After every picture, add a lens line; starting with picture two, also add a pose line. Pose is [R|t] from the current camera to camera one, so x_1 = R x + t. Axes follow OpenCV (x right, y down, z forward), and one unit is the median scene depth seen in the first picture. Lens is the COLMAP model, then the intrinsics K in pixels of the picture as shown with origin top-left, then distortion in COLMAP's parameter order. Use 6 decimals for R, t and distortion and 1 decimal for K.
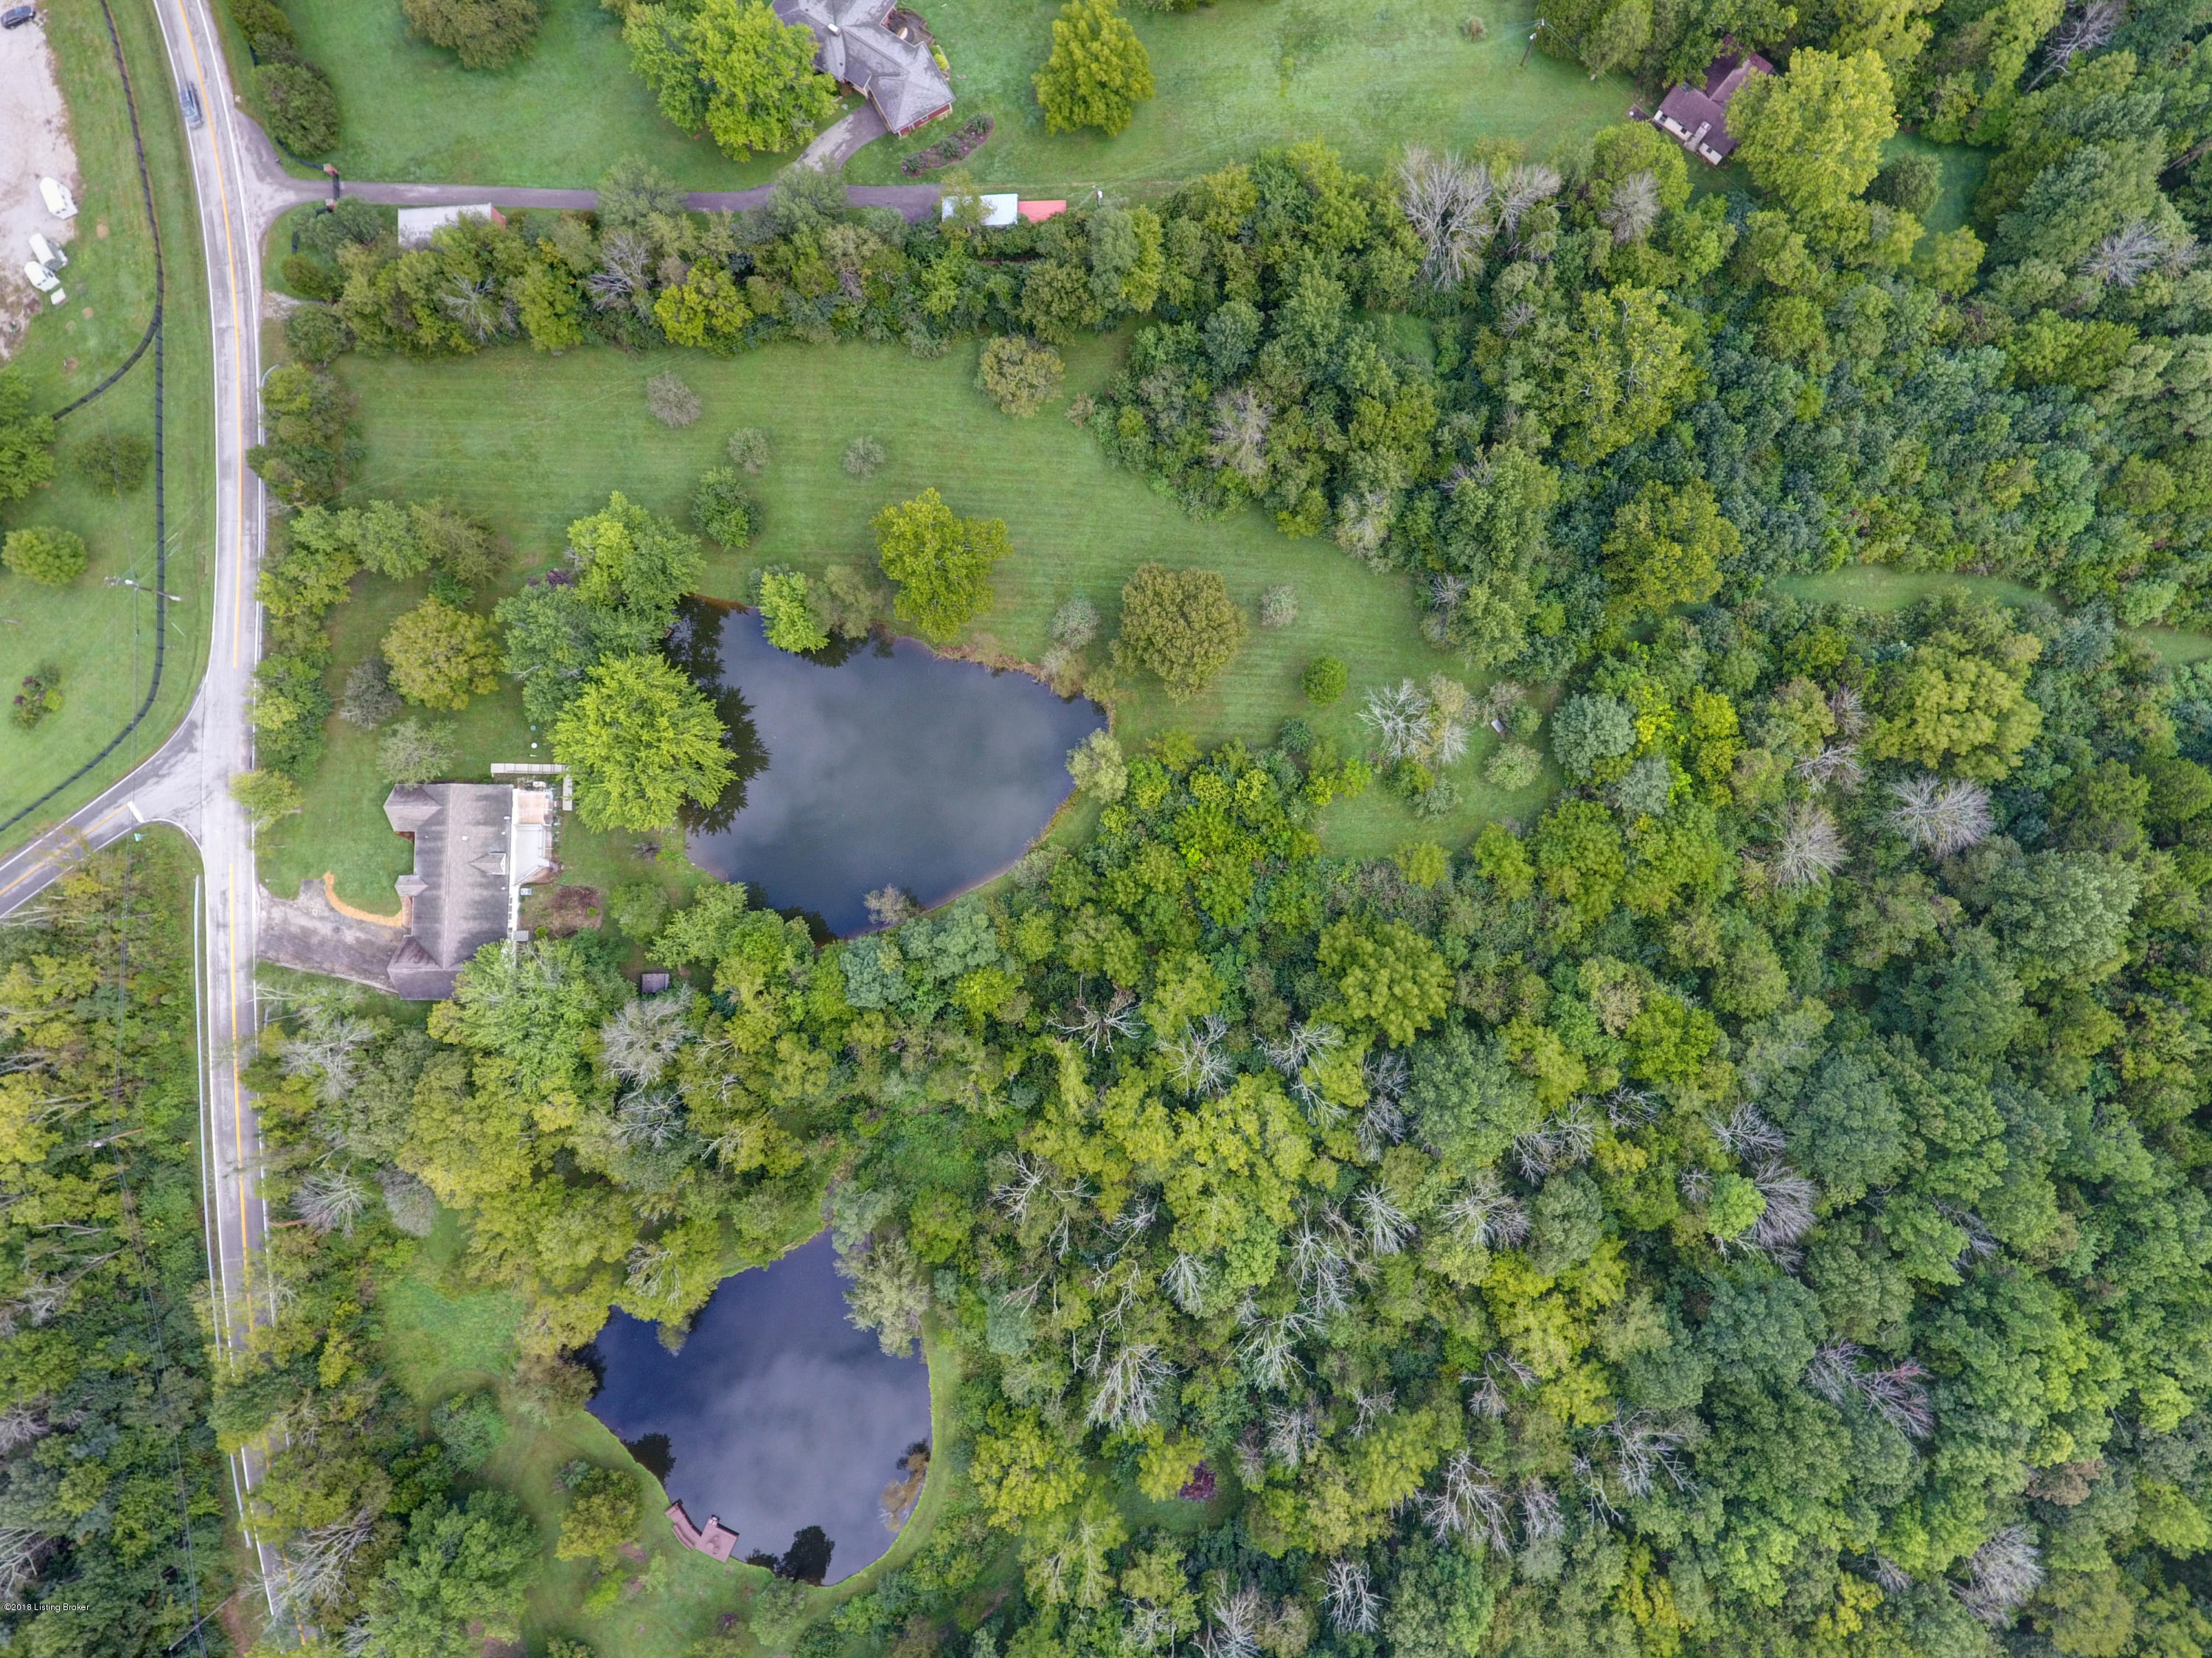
lens RADIAL K [[1294.5, 0, 1121.1], [0, 1294.5, 789.2], [0, 0, 1]] dist [-0.000927, -0.002001]
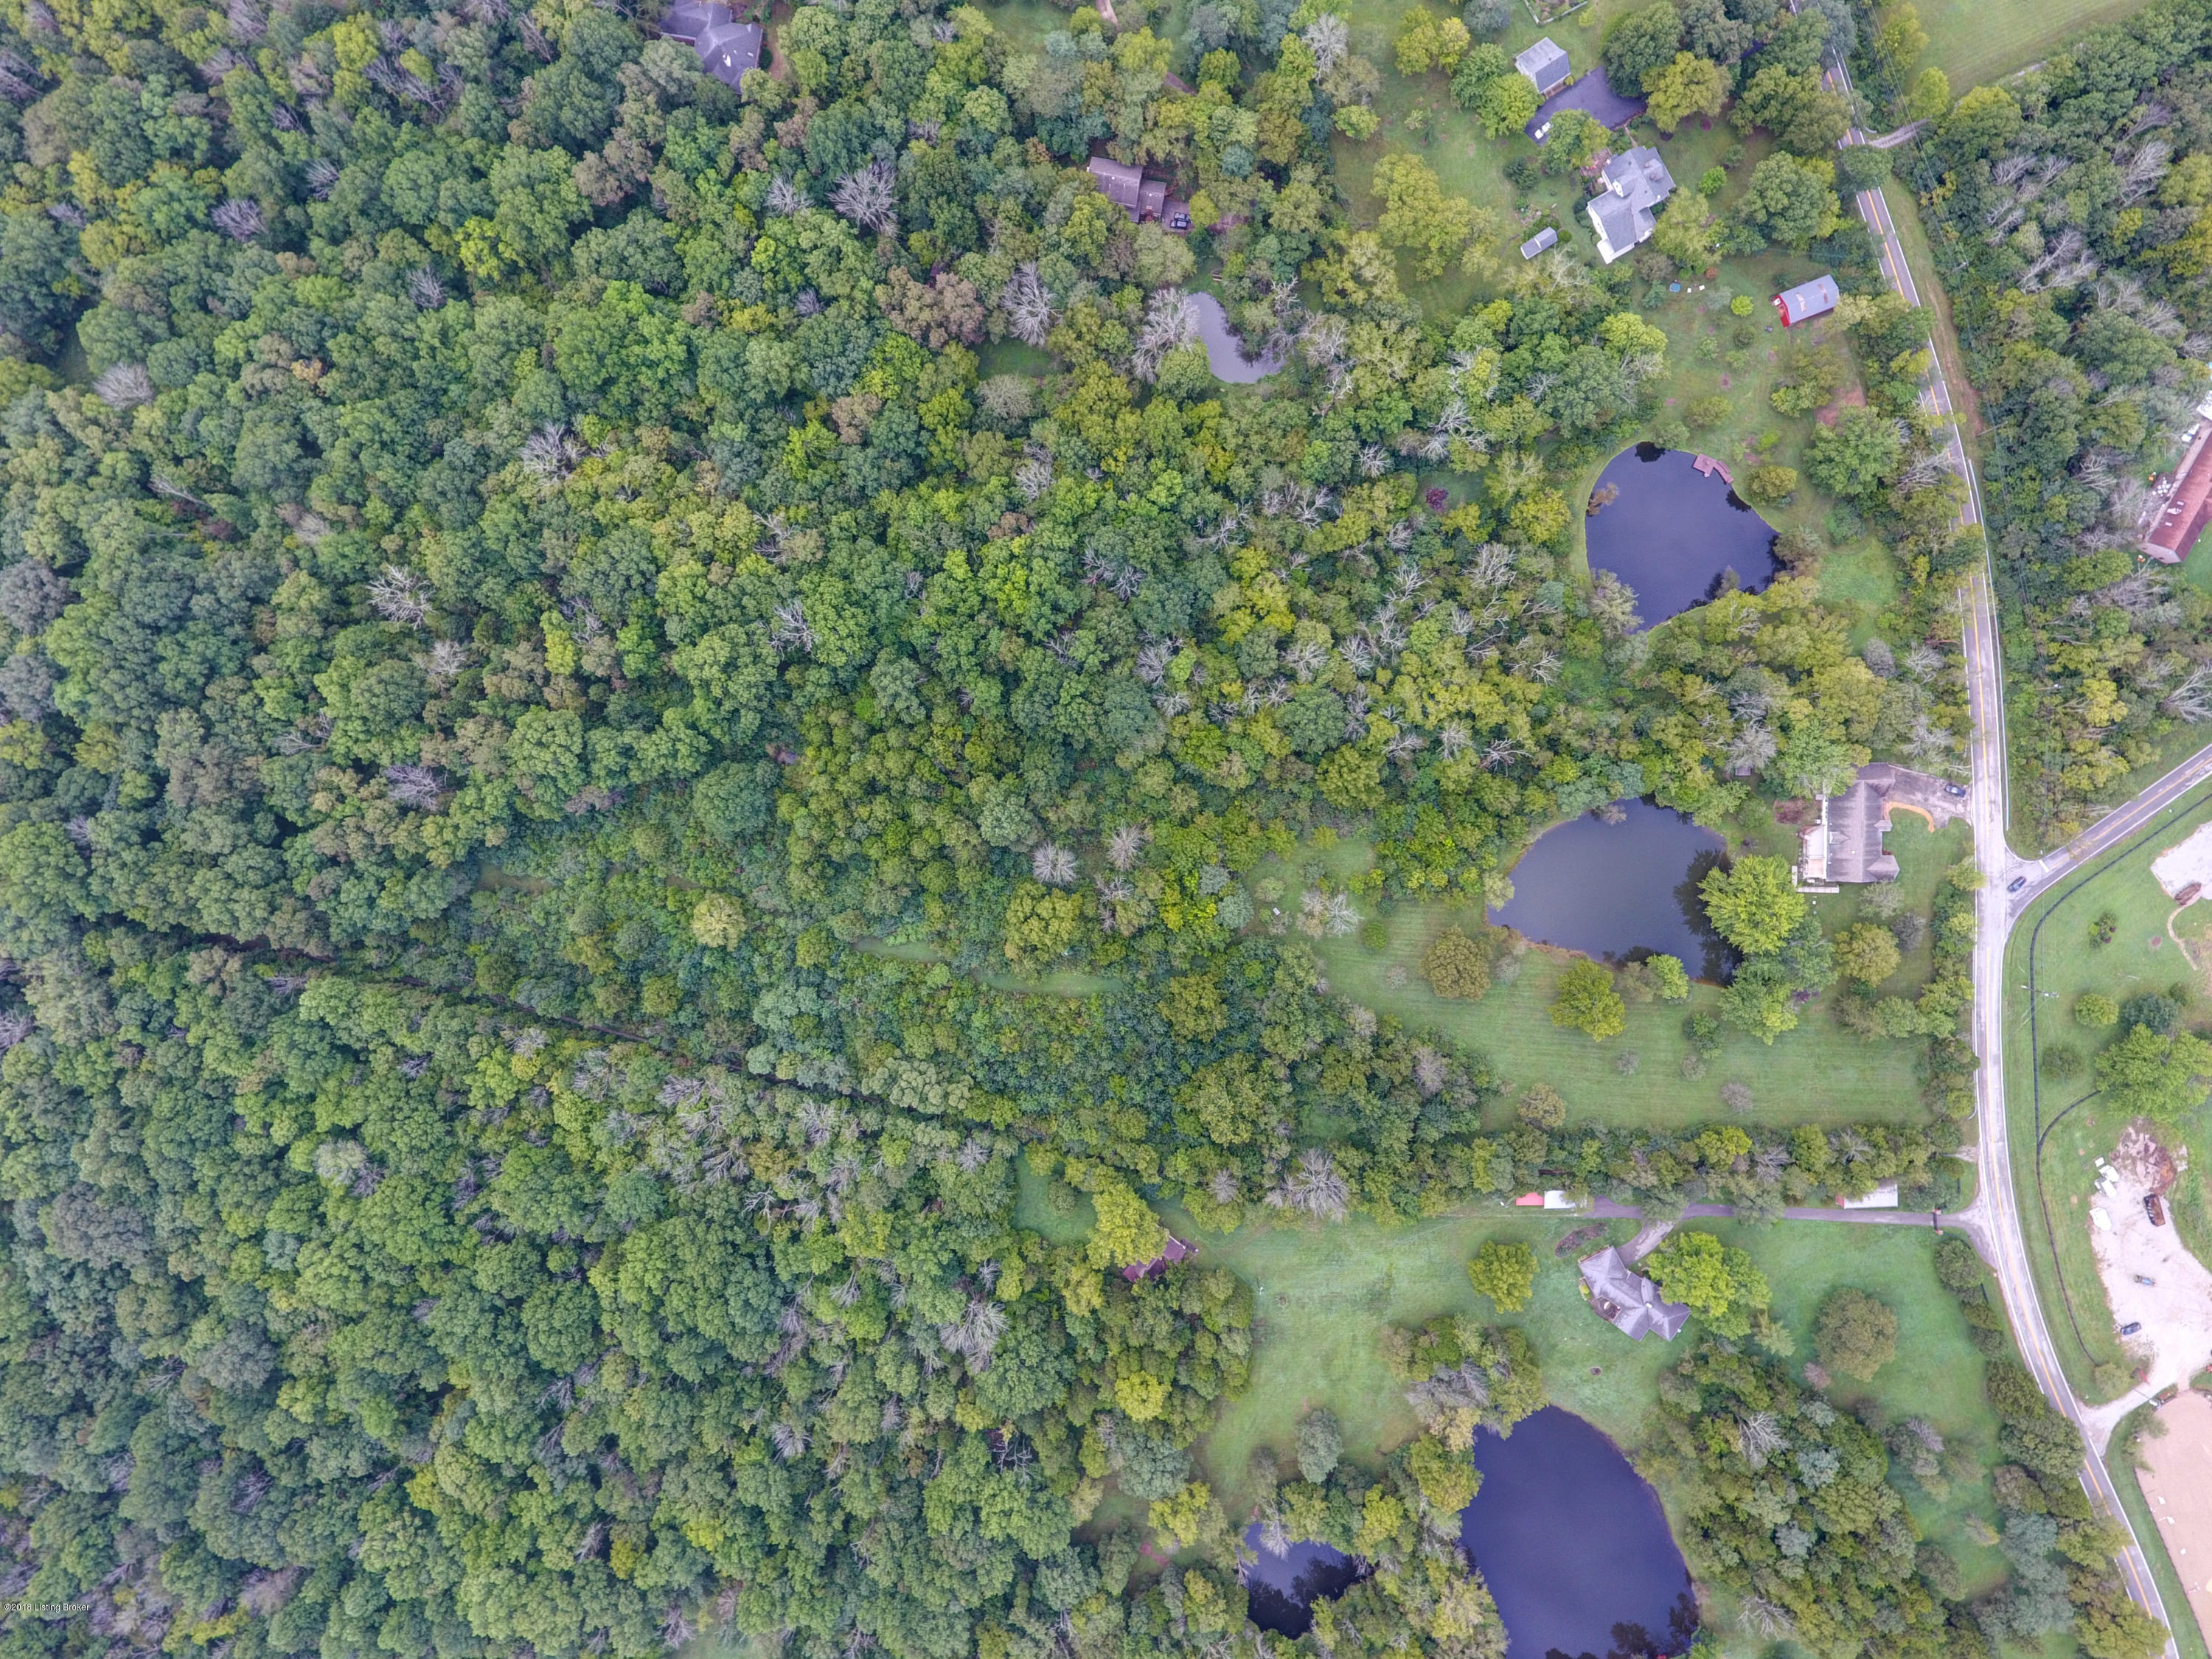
lens RADIAL K [[1294.3, 0, 1118.2], [0, 1294.3, 798.3], [0, 0, 1]] dist [-0.000927, -0.002001]
pose [[-0.998563, 0.000280, 0.053587, 0.427169], [0.001652, -0.999350, 0.036008, 0.046285], [0.053562, 0.036044, 0.997914, -0.873450]]
